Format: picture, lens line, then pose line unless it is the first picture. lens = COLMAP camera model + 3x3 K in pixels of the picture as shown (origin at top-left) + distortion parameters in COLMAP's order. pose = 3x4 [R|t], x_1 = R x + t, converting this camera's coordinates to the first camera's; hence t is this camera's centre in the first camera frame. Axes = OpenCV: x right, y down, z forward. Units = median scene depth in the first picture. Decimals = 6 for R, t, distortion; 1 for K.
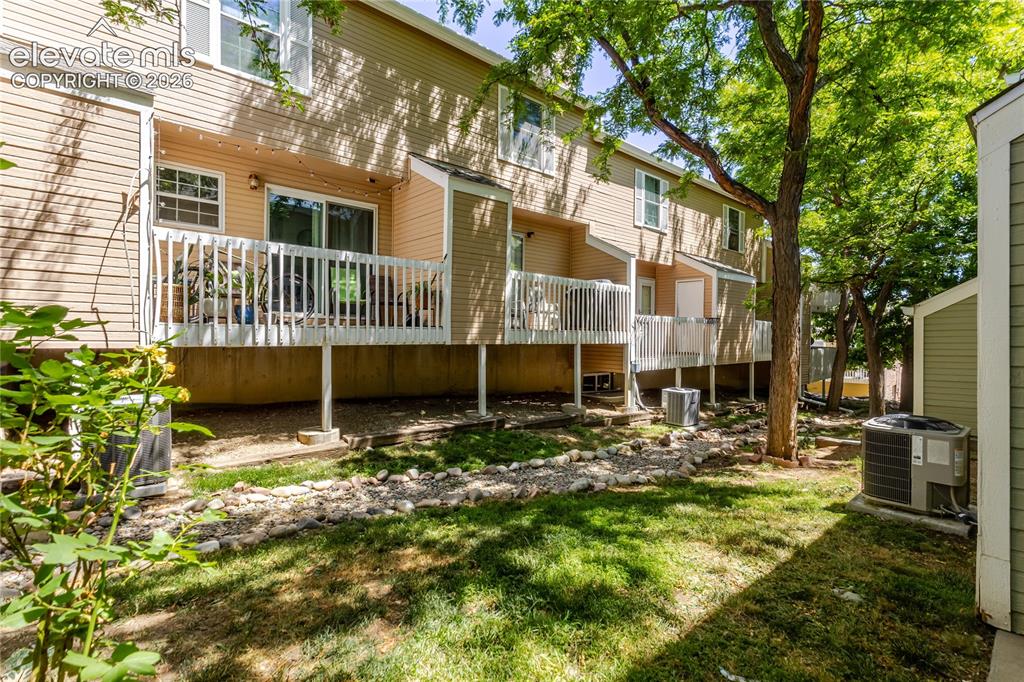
lens RADIAL K [[471.1, 0, 511.1], [0, 471.1, 341.1], [0, 0, 1]] dist [-0.000752, -0.000230]
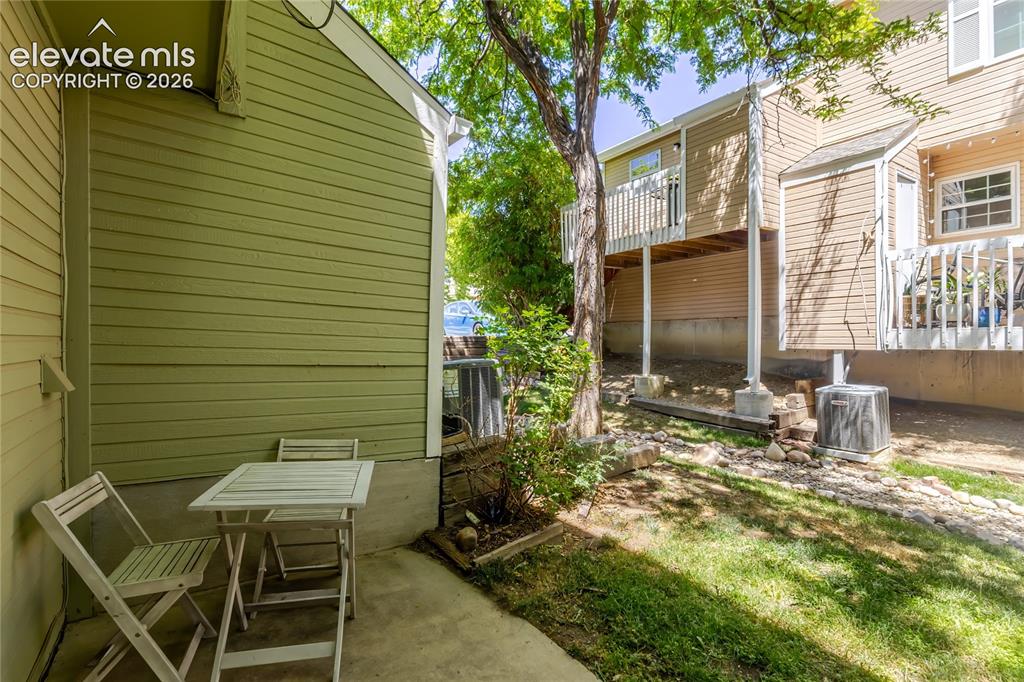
lens RADIAL K [[471.1, 0, 511.4], [0, 471.1, 340.4], [0, 0, 1]] dist [-0.000752, -0.000230]
pose [[-0.112109, -0.002780, -0.993692, 0.625939], [-0.001913, 0.999995, -0.002582, -0.005952], [0.993694, 0.001612, -0.112114, 0.176422]]
